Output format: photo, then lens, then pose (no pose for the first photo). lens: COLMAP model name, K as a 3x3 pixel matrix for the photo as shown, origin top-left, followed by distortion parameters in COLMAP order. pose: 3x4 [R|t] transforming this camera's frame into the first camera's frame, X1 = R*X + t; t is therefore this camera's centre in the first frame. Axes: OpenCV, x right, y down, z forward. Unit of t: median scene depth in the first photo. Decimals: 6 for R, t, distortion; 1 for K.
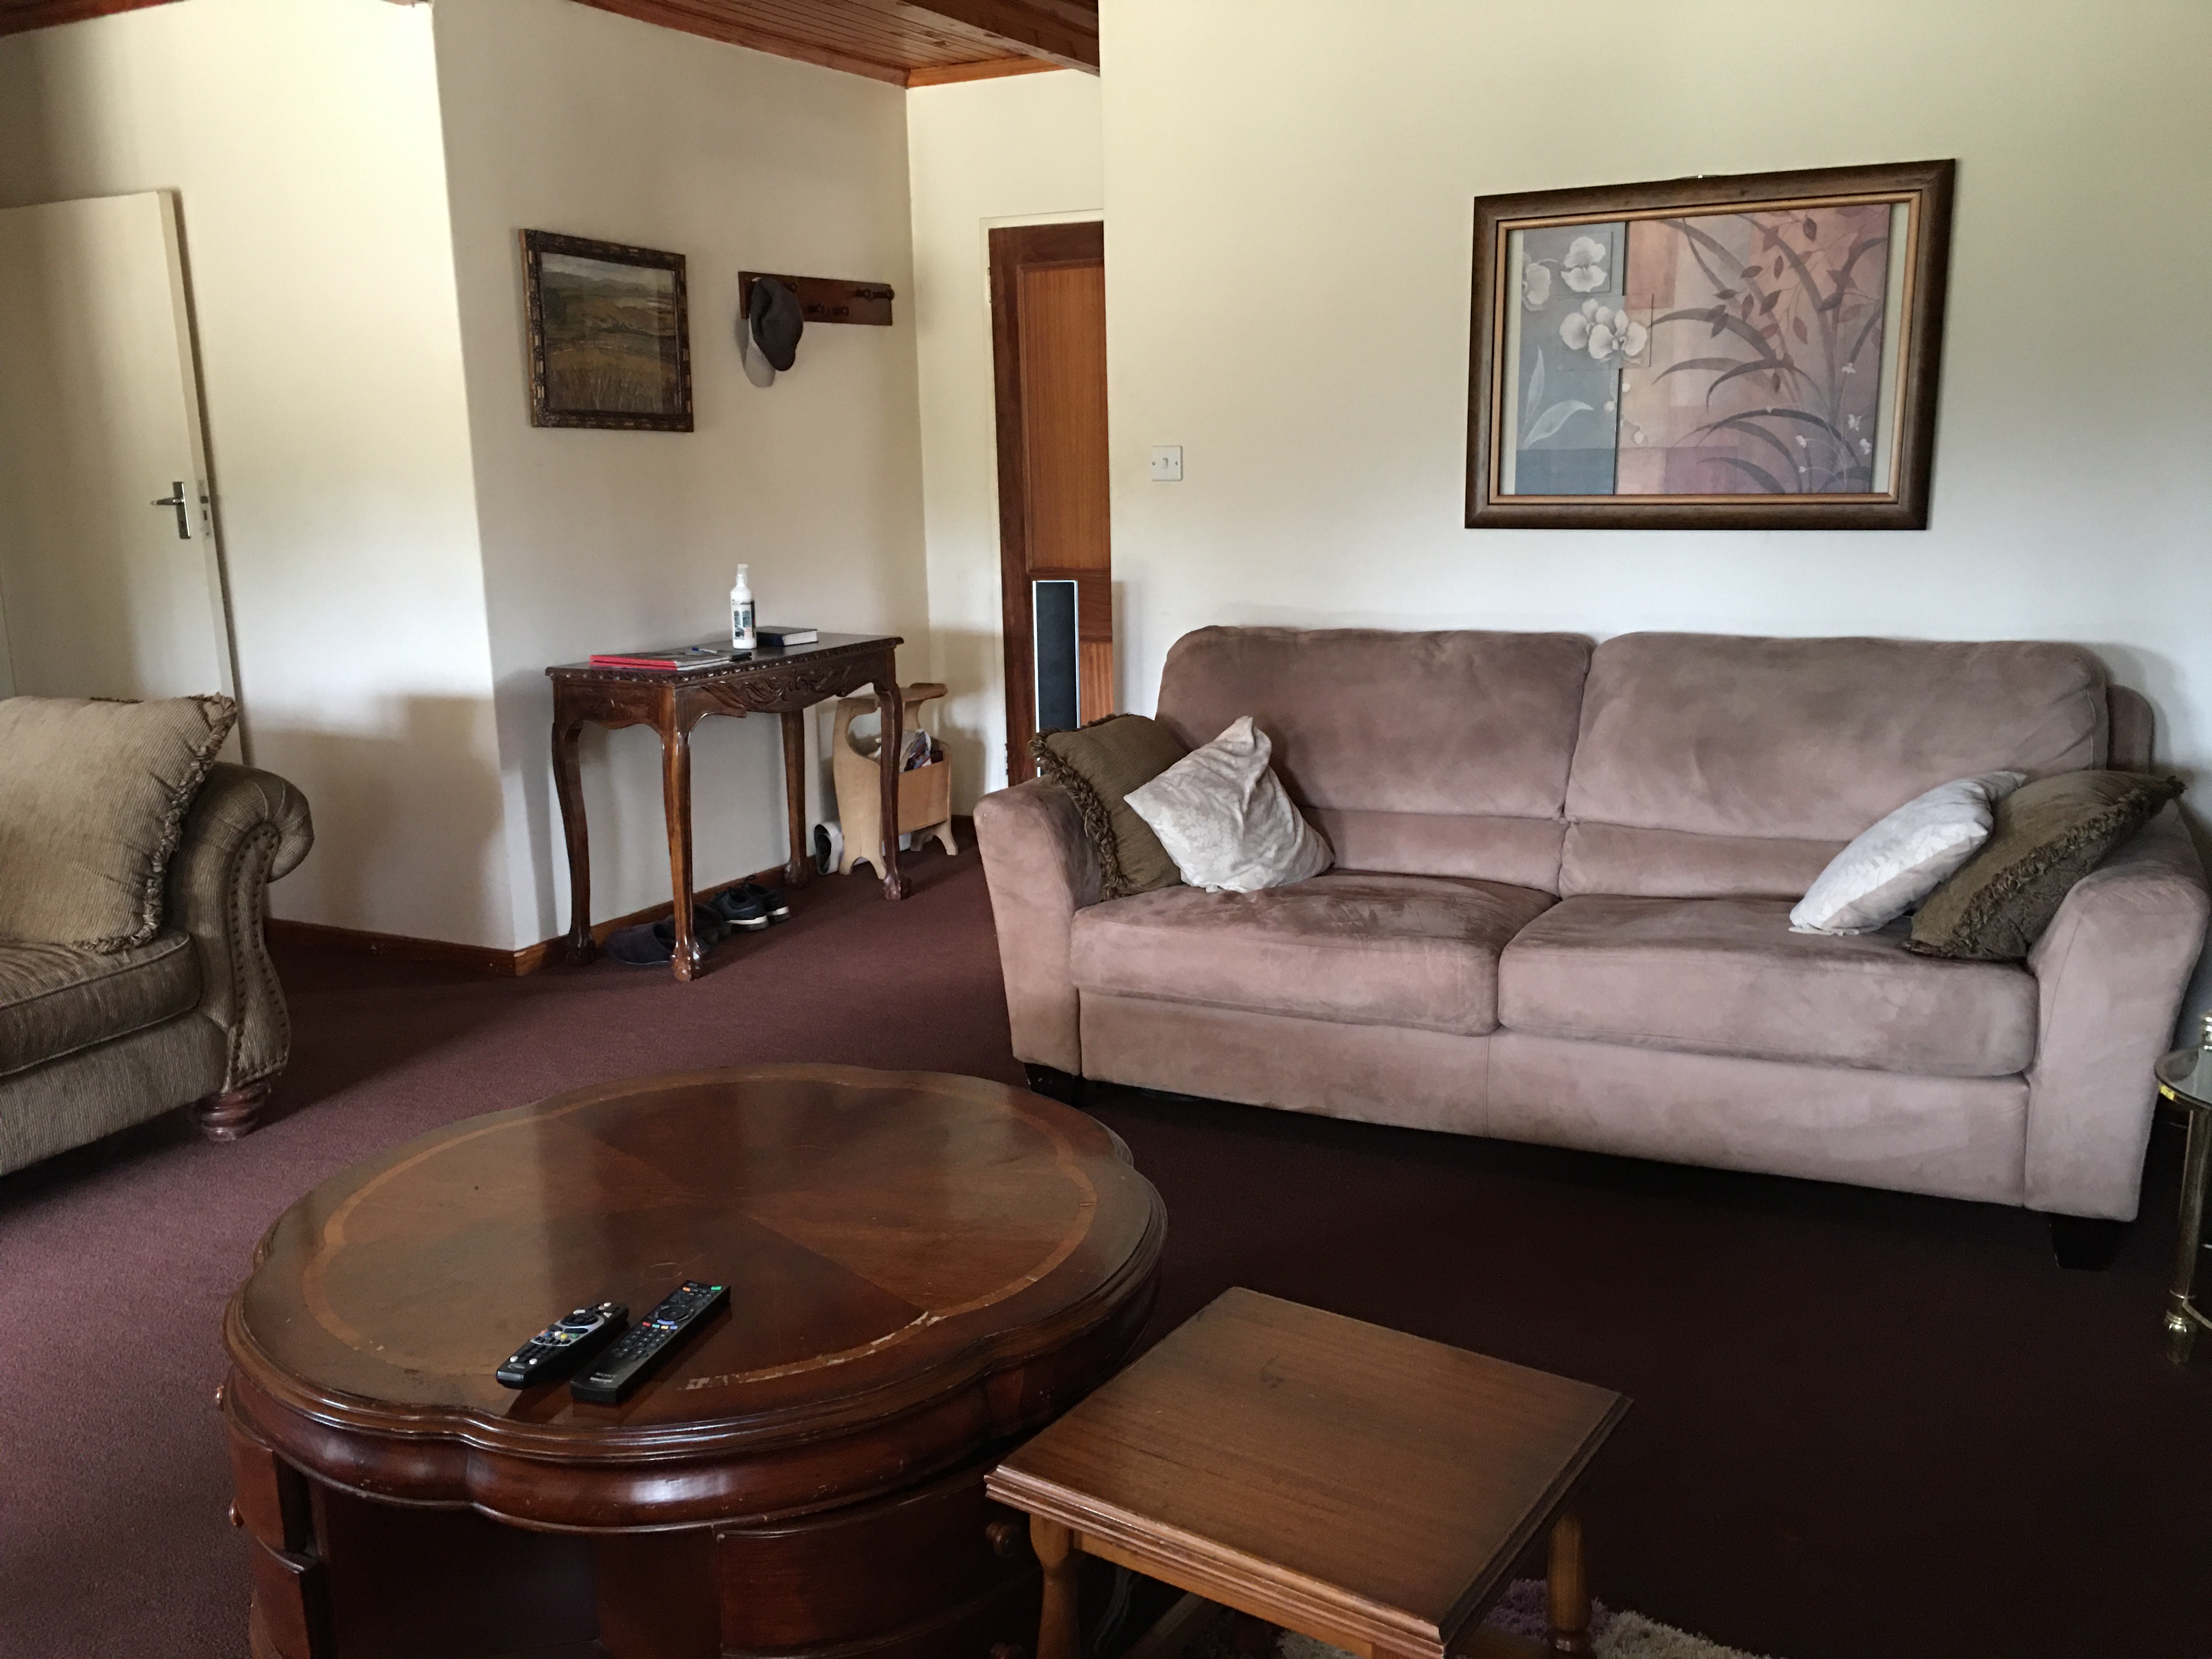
lens RADIAL K [[1862.2, 0, 1105.9], [0, 1862.2, 849.2], [0, 0, 1]] dist [0.018711, -0.000474]
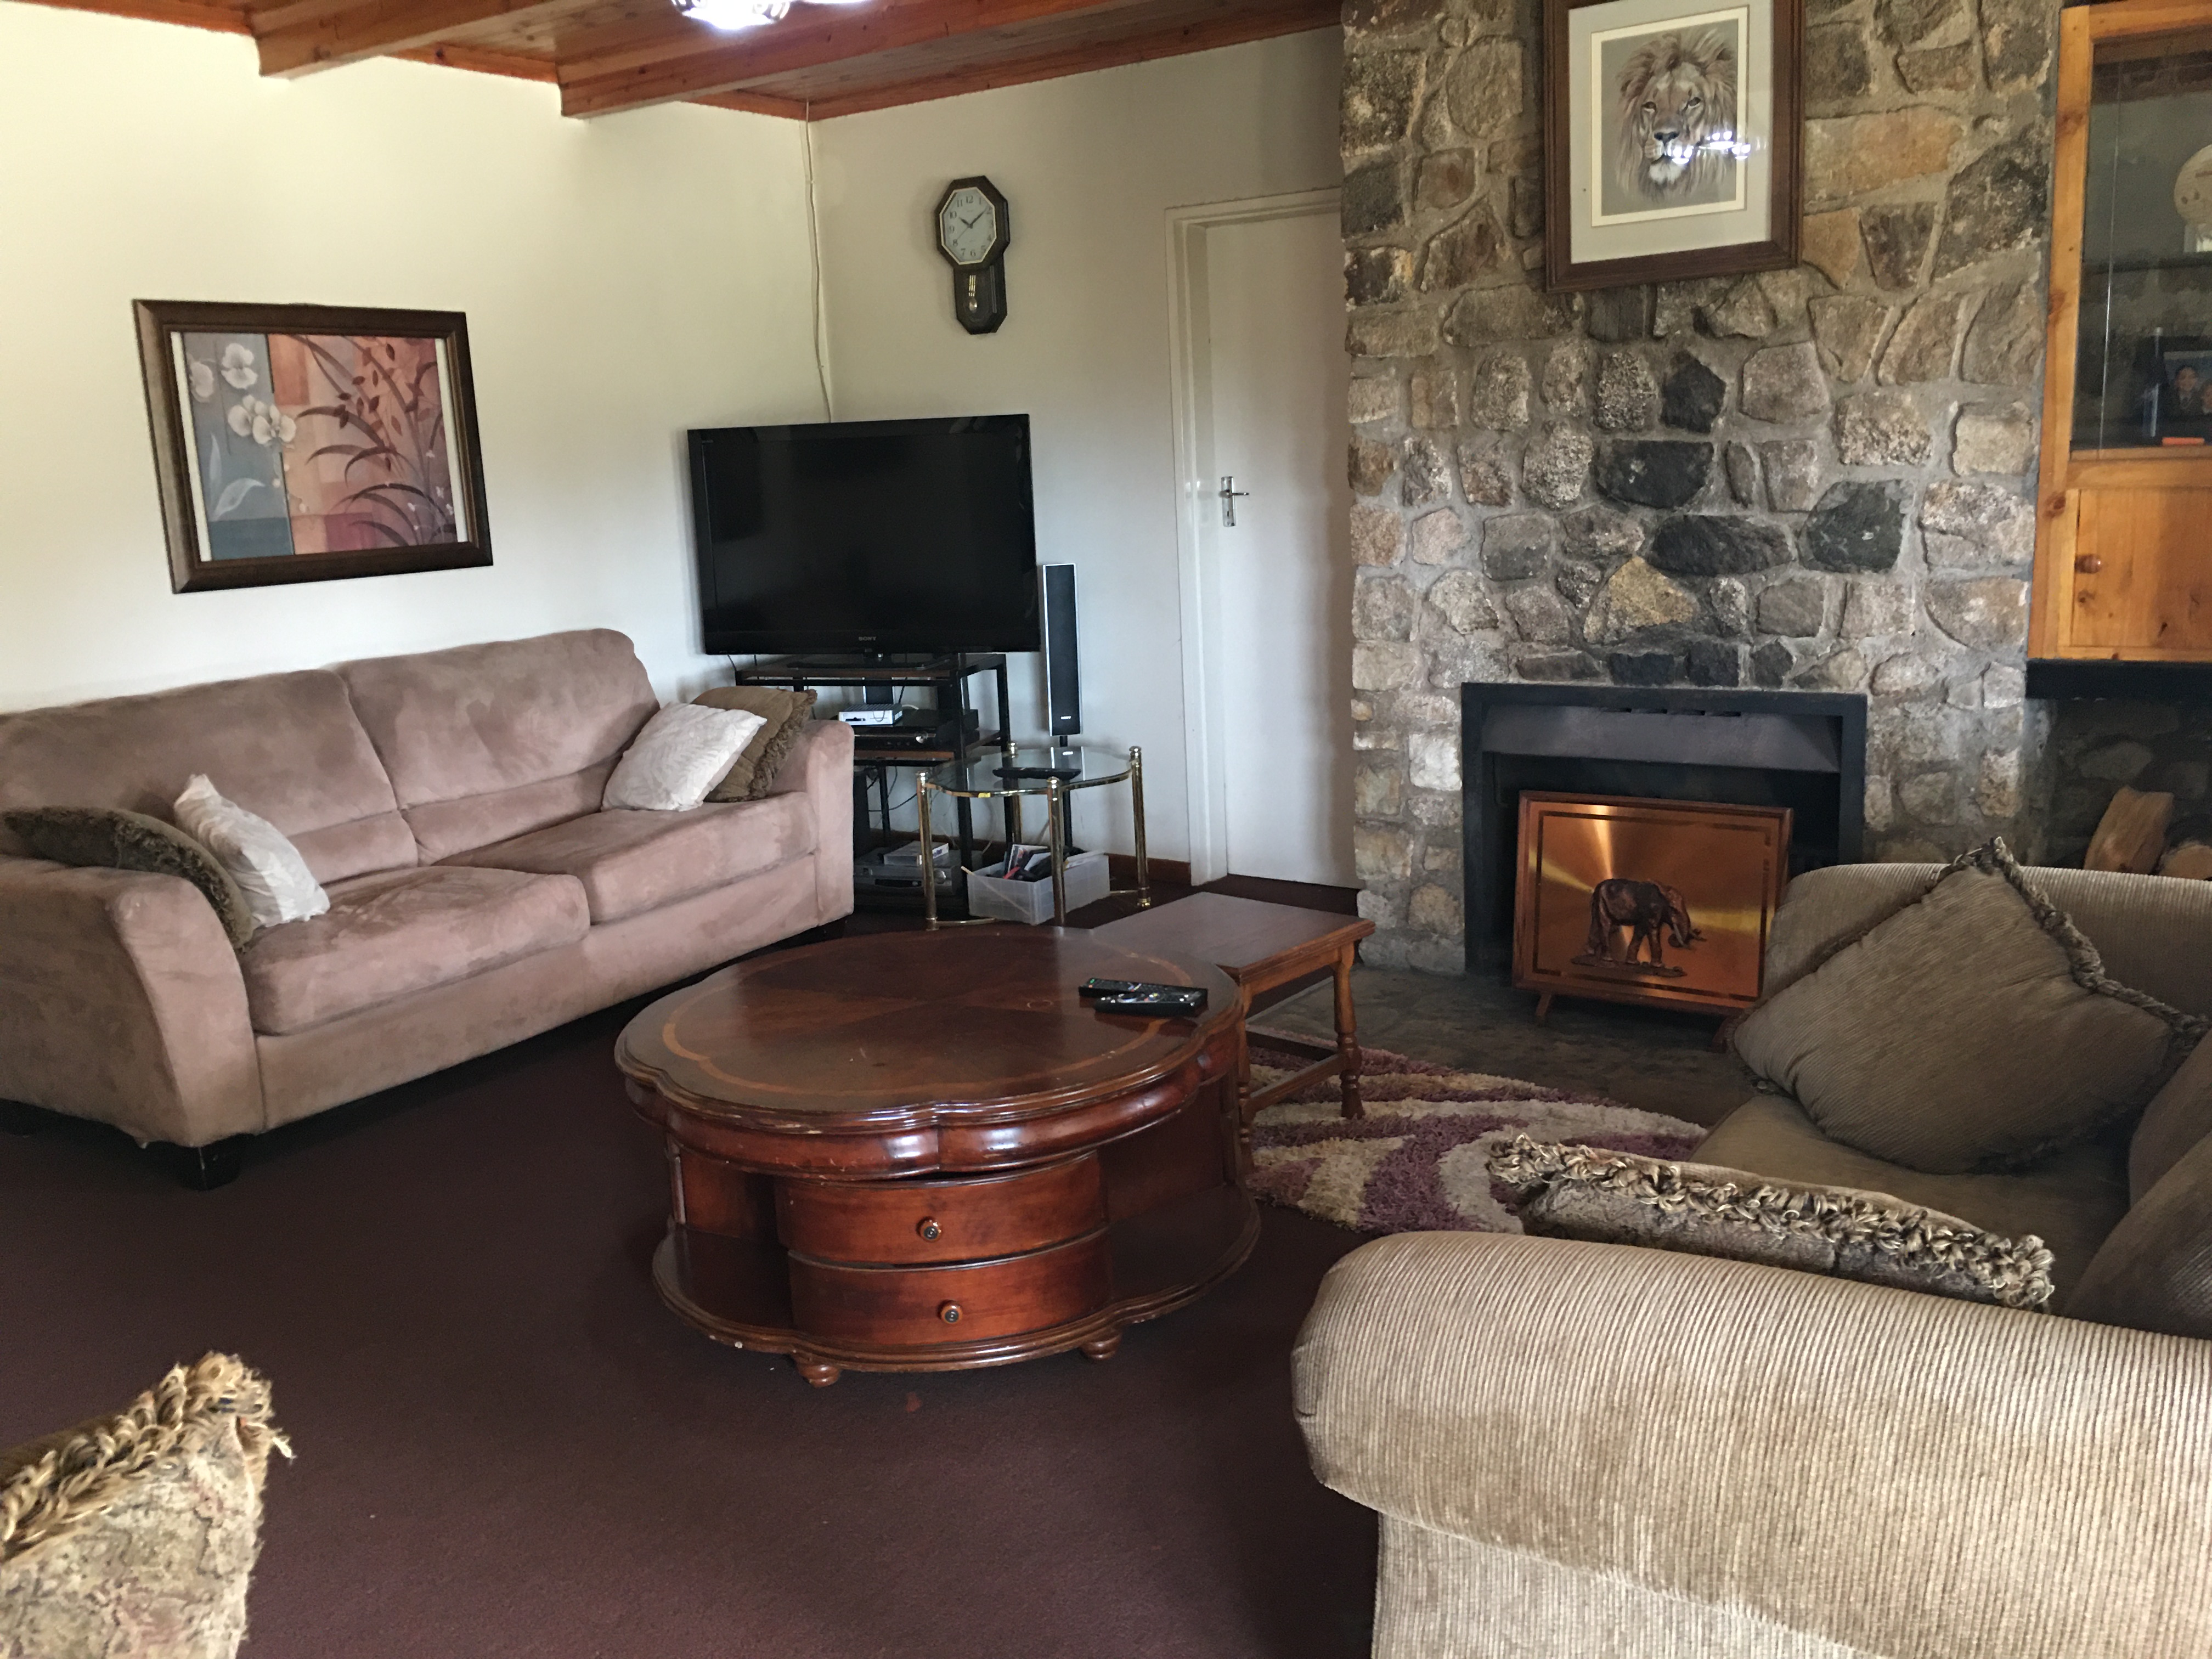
lens RADIAL K [[1862.2, 0, 1106.1], [0, 1862.2, 819.4], [0, 0, 1]] dist [0.018711, -0.000474]
pose [[0.122130, -0.183046, 0.975489, -0.915541], [0.255737, 0.955463, 0.147271, -0.072751], [-0.959001, 0.231482, 0.163503, 0.349776]]
